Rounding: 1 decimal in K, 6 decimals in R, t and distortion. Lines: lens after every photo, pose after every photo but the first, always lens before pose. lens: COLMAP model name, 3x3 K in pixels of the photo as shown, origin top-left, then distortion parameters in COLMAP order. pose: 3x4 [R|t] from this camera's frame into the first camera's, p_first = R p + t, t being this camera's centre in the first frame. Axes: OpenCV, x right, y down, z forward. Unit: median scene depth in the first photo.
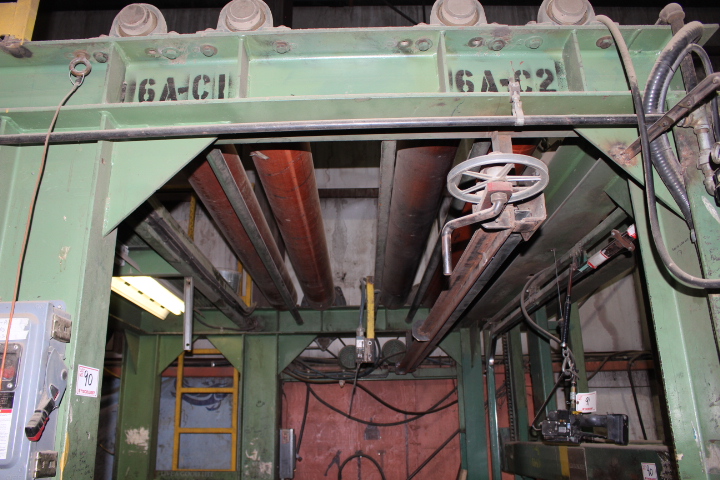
lens RADIAL K [[586.4, 0, 333.9], [0, 586.4, 253.2], [0, 0, 1]] dist [-0.107507, 0.037340]
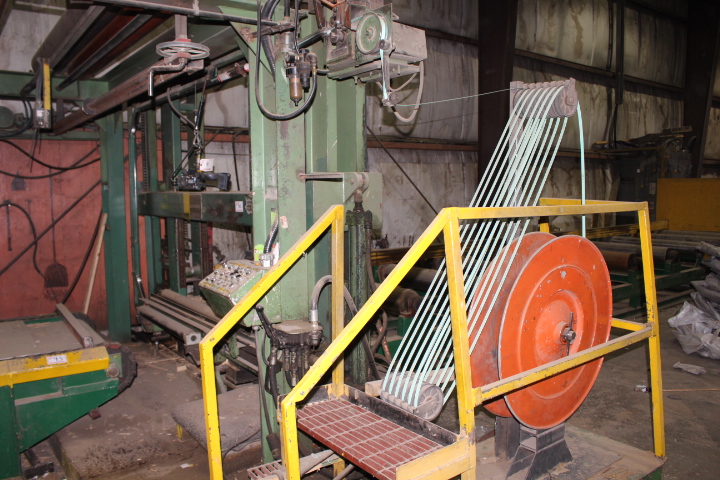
lens RADIAL K [[586.4, 0, 361.5], [0, 586.4, 241.0], [0, 0, 1]] dist [-0.107507, 0.037340]
pose [[0.772417, -0.053776, 0.632835, -0.148976], [-0.190673, 0.930811, 0.311826, -0.073402], [-0.605819, -0.361524, 0.708720, -0.276919]]
